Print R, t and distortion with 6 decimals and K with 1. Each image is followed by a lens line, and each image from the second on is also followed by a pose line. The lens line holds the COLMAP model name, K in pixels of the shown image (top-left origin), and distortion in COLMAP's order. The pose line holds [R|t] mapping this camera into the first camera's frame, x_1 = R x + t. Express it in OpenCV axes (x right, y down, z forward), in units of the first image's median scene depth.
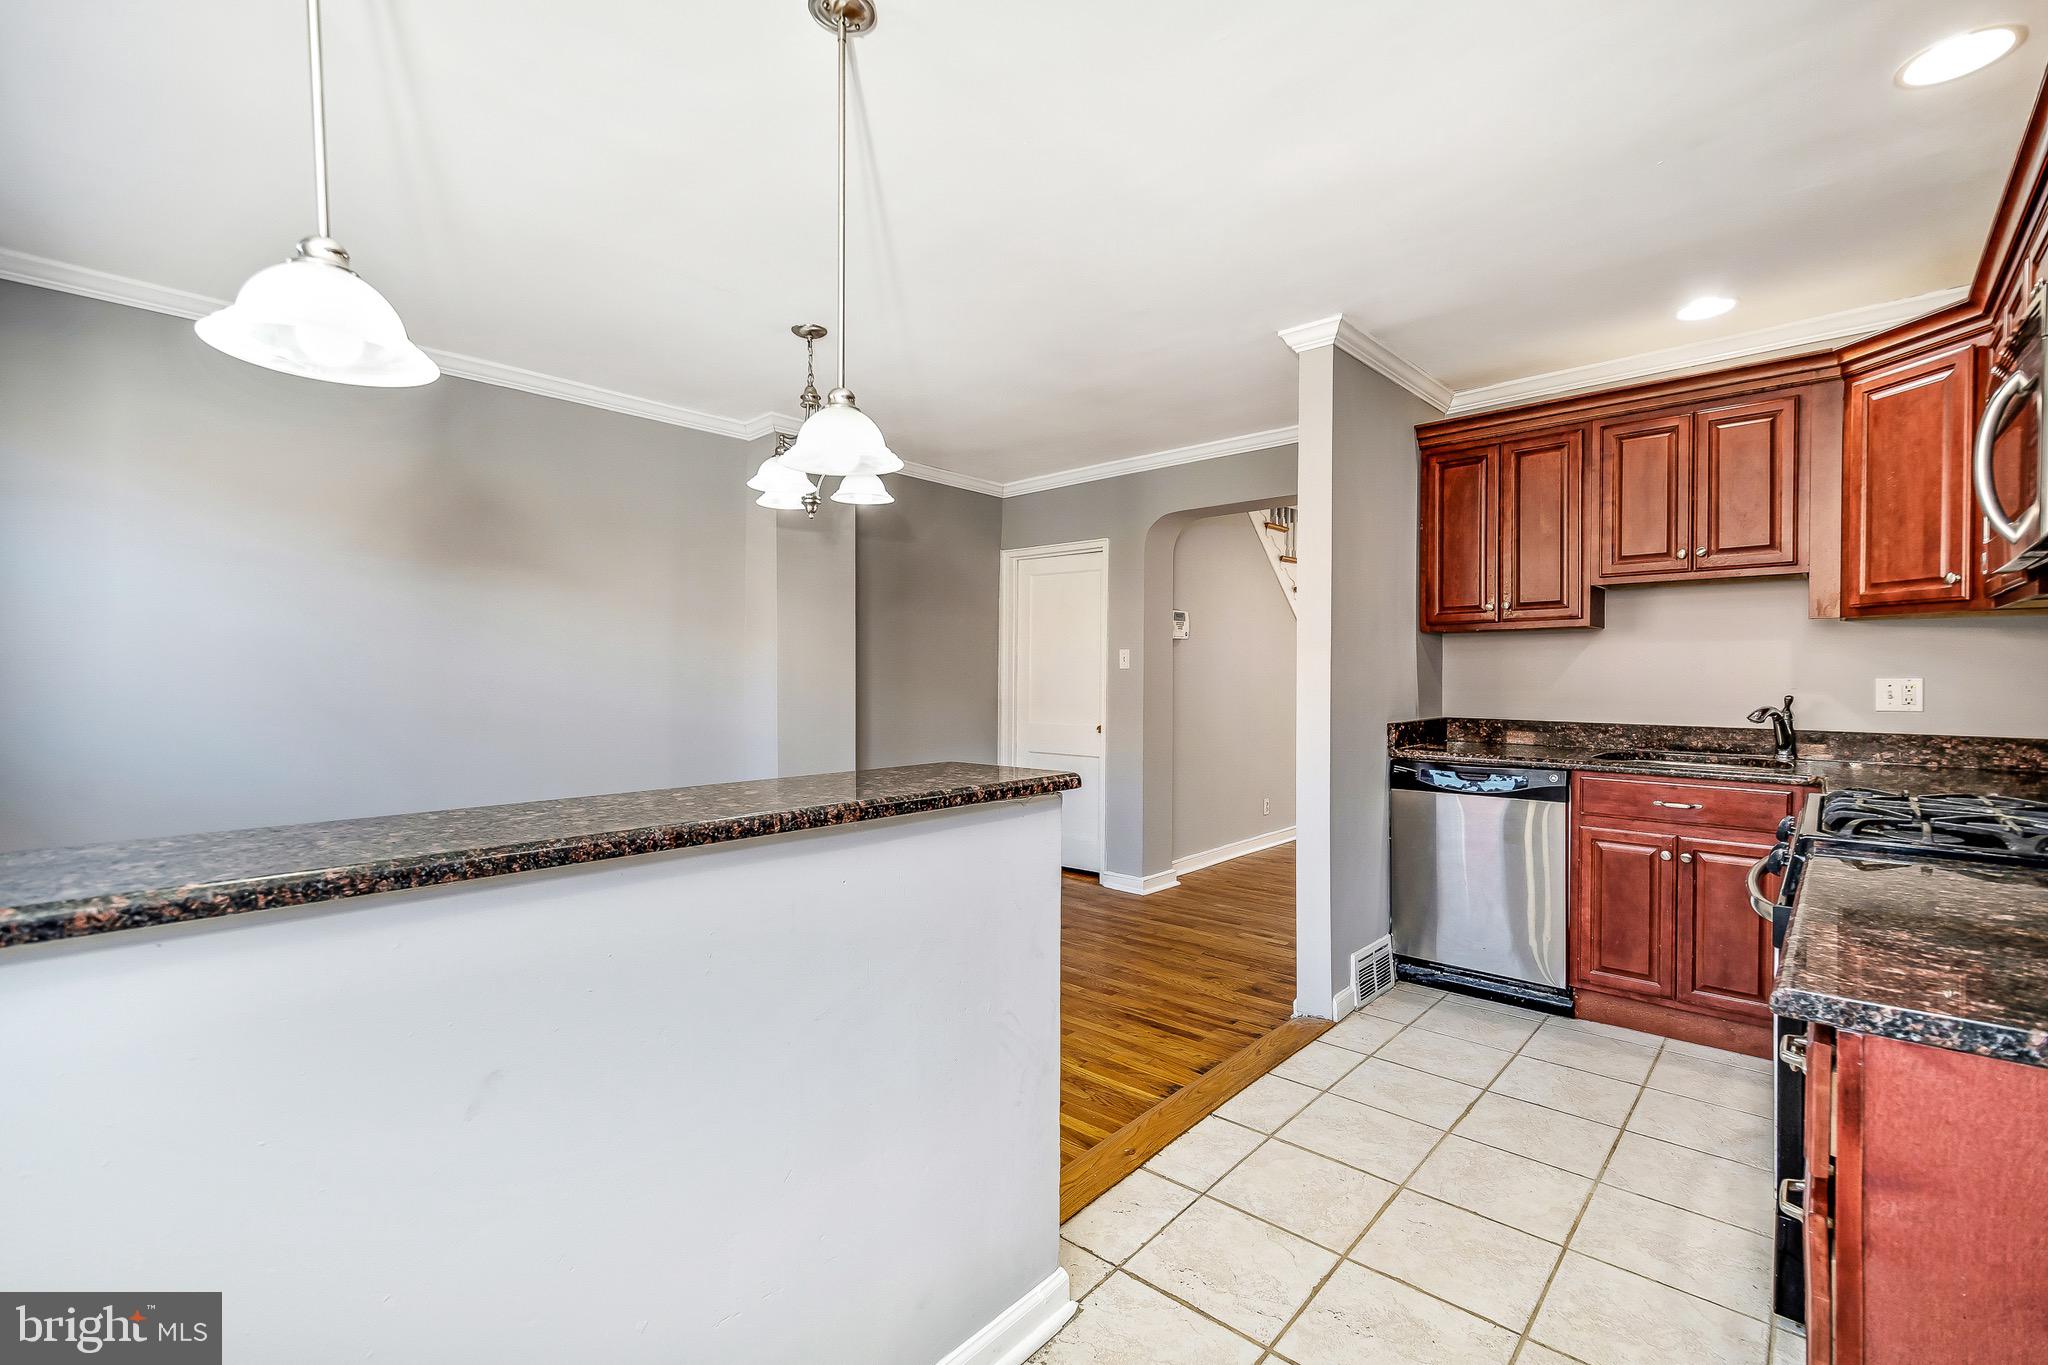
lens RADIAL K [[900.3, 0, 1022.3], [0, 900.3, 684.3], [0, 0, 1]] dist [0.005636, 0.000109]
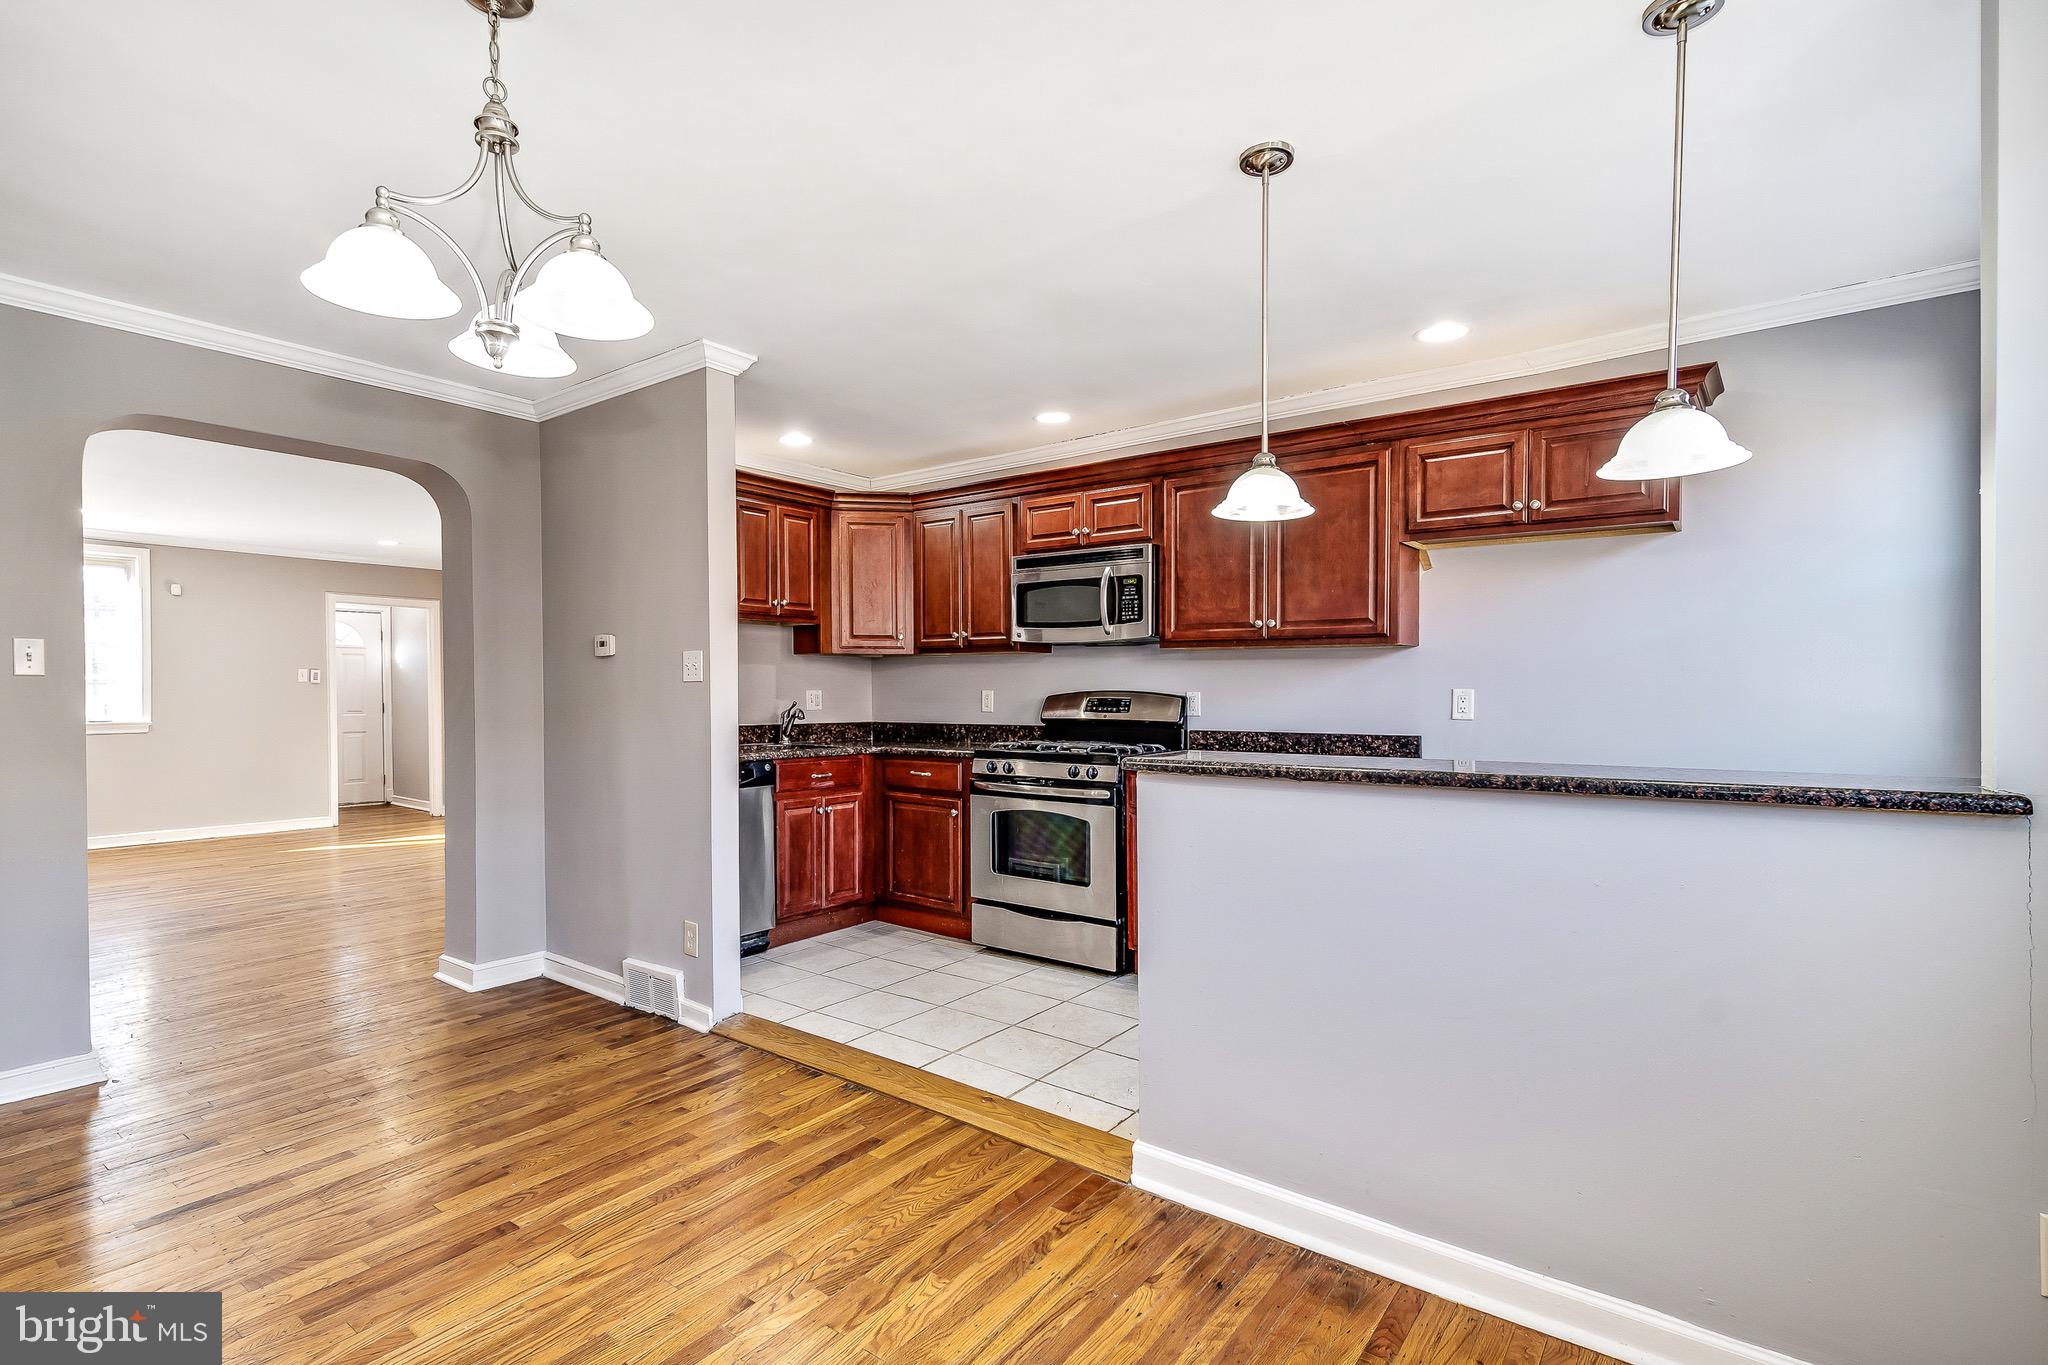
lens RADIAL K [[963.8, 0, 1016.2], [0, 963.8, 688.4], [0, 0, 1]] dist [-0.029453, -0.000706]
pose [[-0.090489, -0.003477, 0.995891, -0.824151], [0.010389, 0.999936, 0.004435, -0.009821], [-0.995843, 0.010748, -0.090447, 0.793821]]
